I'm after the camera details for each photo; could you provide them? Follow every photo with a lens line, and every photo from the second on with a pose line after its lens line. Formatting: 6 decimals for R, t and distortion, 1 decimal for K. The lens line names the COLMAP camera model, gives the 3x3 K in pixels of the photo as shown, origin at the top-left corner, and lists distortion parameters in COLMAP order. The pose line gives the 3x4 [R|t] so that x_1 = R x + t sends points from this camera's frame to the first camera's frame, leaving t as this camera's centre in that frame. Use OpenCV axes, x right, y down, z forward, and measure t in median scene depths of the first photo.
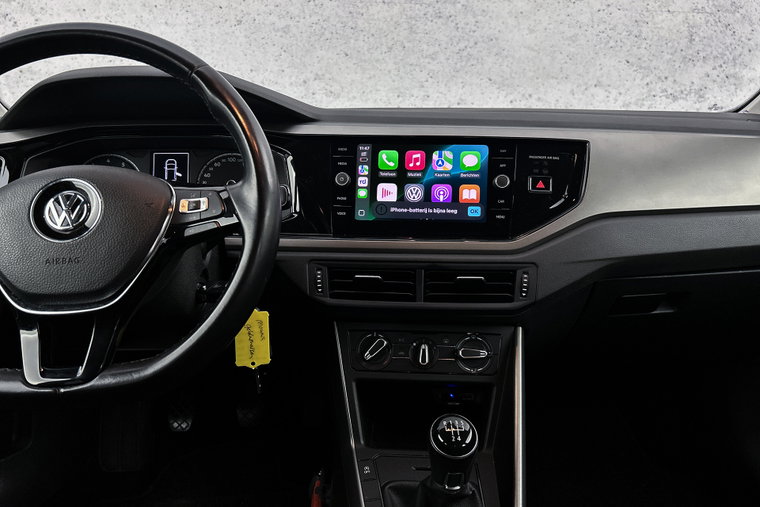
lens RADIAL K [[573.0, 0, 376.5], [0, 573.0, 252.4], [0, 0, 1]] dist [0.050410, -0.073723]
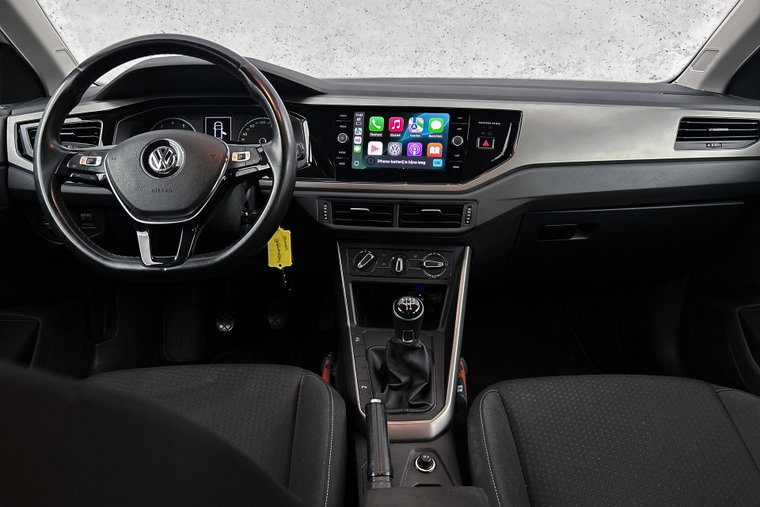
lens RADIAL K [[565.8, 0, 377.6], [0, 565.8, 264.8], [0, 0, 1]] dist [0.067091, -0.086437]
pose [[0.999151, 0.014476, -0.038565, 0.081317], [-0.010433, 0.994621, 0.103050, 0.033329], [0.039849, -0.102560, 0.993928, -0.386164]]
